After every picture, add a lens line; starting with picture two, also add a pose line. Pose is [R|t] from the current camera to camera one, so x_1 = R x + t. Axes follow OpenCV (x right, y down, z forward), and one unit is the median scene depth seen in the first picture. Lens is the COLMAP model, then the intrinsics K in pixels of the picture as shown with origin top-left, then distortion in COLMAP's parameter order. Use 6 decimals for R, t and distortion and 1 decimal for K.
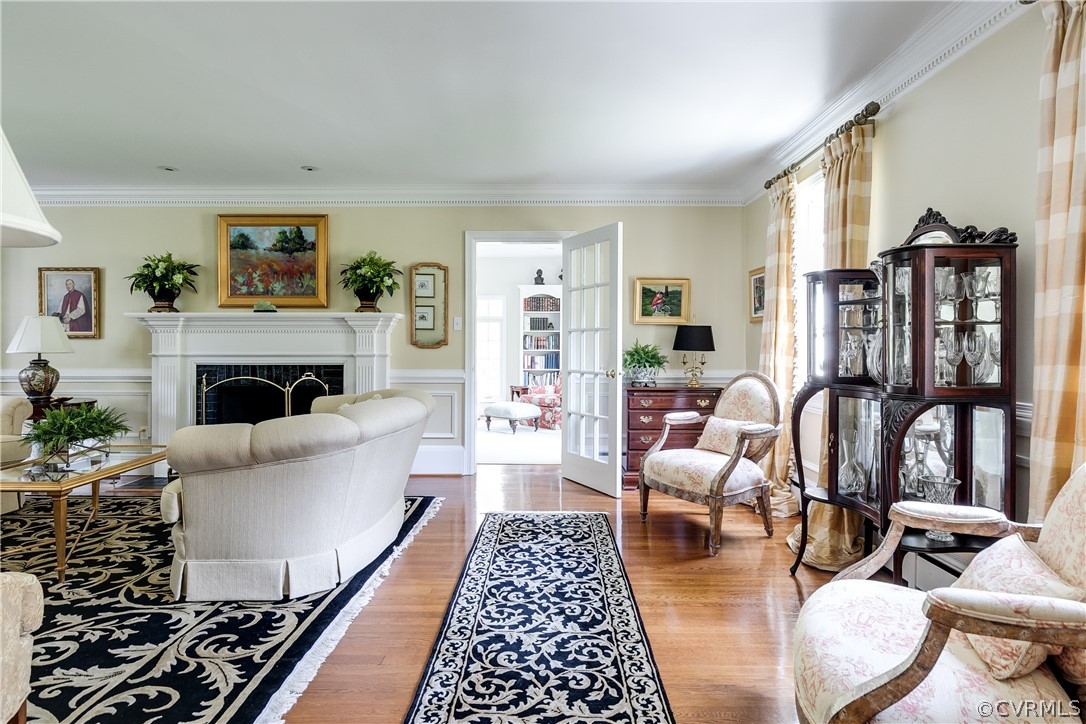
lens RADIAL K [[586.2, 0, 543.0], [0, 586.2, 362.0], [0, 0, 1]] dist [0.004905, 0.001712]
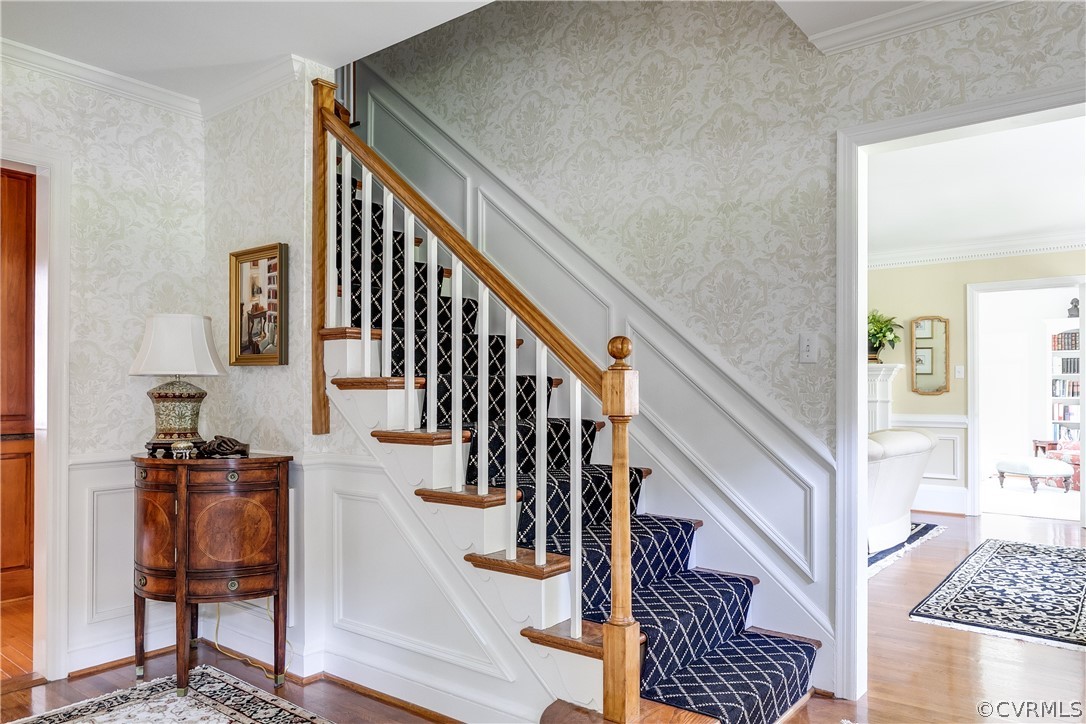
lens RADIAL K [[759.7, 0, 543.0], [0, 759.7, 362.0], [0, 0, 1]] dist [-0.004596, 0.002465]
pose [[0.793748, -0.020741, -0.607893, 0.090008], [-0.019419, 0.998045, -0.059410, 0.012901], [0.607936, 0.058961, 0.791794, -0.537686]]
